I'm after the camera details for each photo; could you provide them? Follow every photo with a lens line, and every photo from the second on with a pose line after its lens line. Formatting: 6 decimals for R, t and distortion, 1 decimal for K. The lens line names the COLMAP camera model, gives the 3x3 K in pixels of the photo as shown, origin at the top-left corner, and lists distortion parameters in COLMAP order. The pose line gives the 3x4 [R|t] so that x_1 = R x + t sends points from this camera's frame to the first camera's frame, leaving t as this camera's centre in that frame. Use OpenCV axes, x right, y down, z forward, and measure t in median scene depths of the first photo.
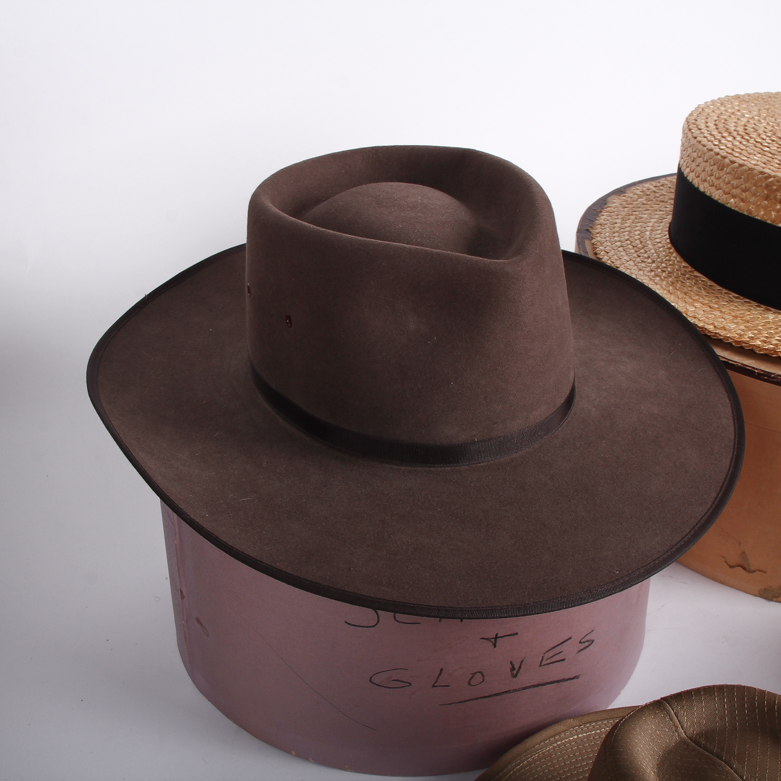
lens RADIAL K [[1308.1, 0, 390.2], [0, 1308.1, 393.6], [0, 0, 1]] dist [-0.083880, 0.000000]
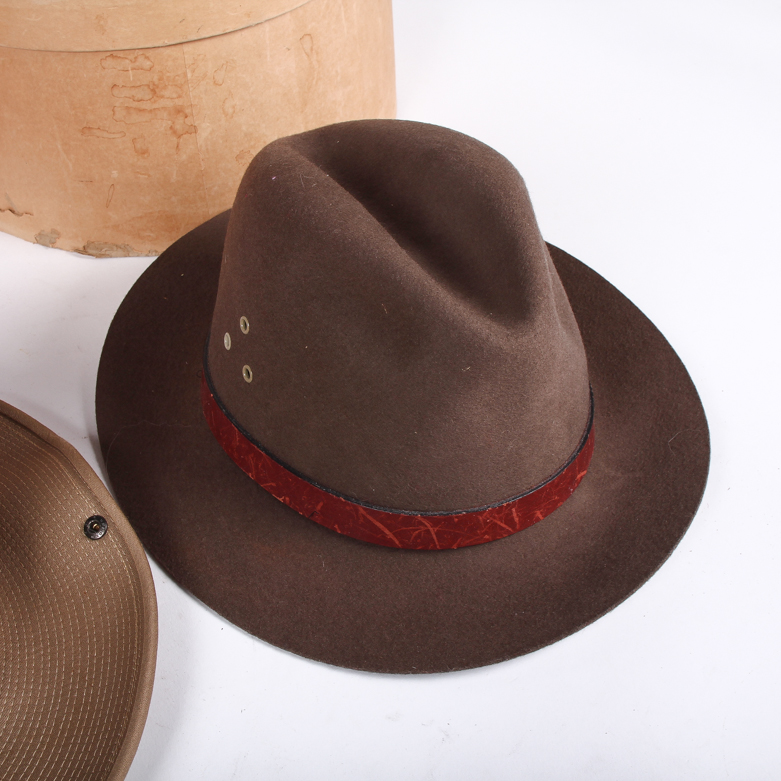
lens RADIAL K [[1308.1, 0, 388.0], [0, 1308.1, 388.5], [0, 0, 1]] dist [-0.083880, 0.000000]
pose [[0.994690, -0.065222, 0.079617, 0.543592], [0.045255, 0.971942, 0.230825, 0.075597], [-0.092438, -0.225996, 0.969732, 0.145394]]
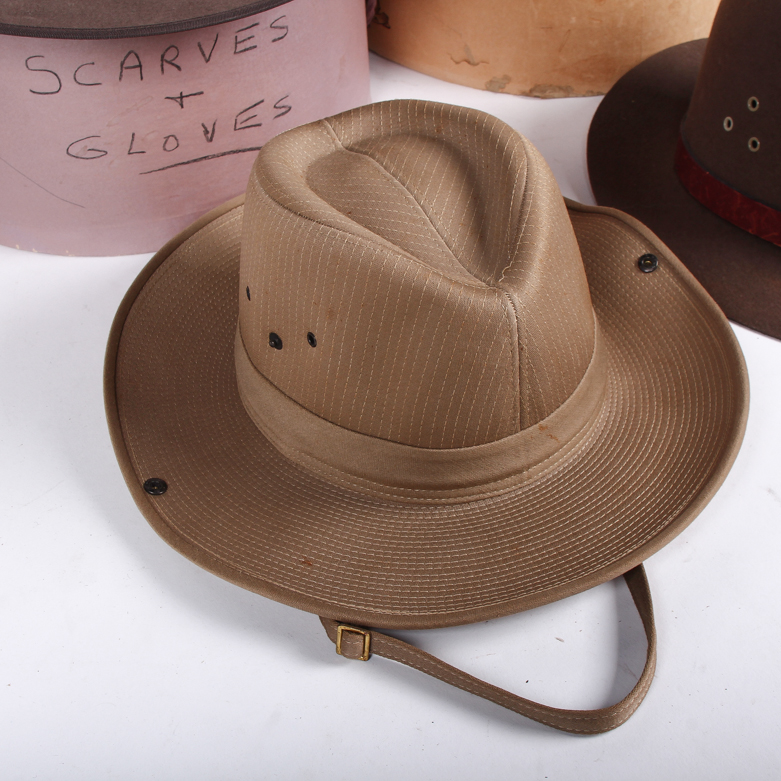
lens RADIAL K [[1308.1, 0, 392.1], [0, 1308.1, 391.5], [0, 0, 1]] dist [-0.083880, 0.000000]
pose [[0.995024, -0.088475, 0.045810, 0.175205], [0.077276, 0.975567, 0.205662, 0.211196], [-0.062886, -0.201099, 0.977550, -0.059415]]
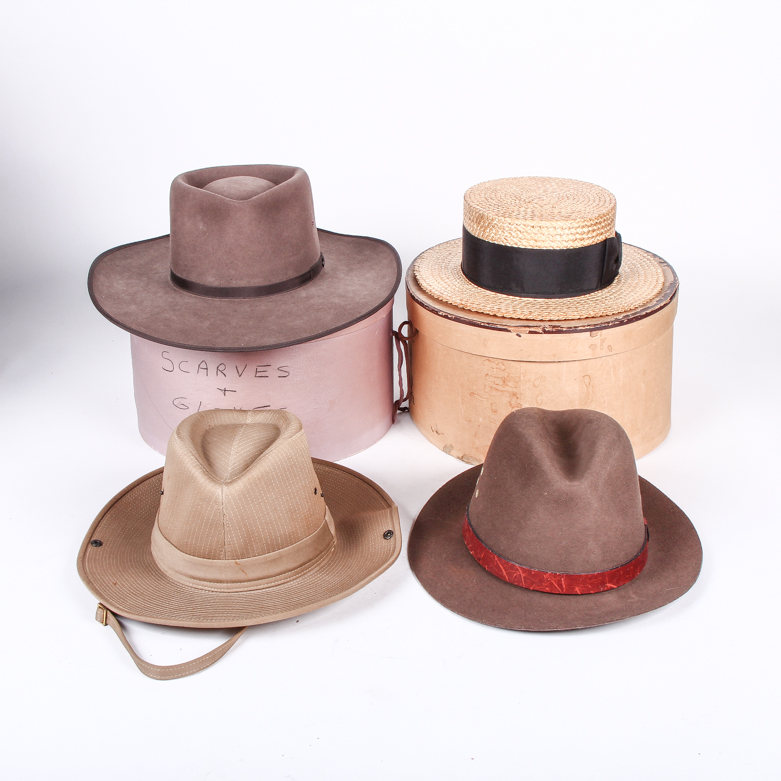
lens RADIAL K [[1308.1, 0, 390.1], [0, 1308.1, 388.5], [0, 0, 1]] dist [-0.083880, 0.000000]
pose [[0.894611, 0.174020, -0.411567, 1.124254], [-0.226379, 0.970608, -0.081679, 0.286185], [0.385257, 0.166242, 0.907712, -0.733440]]
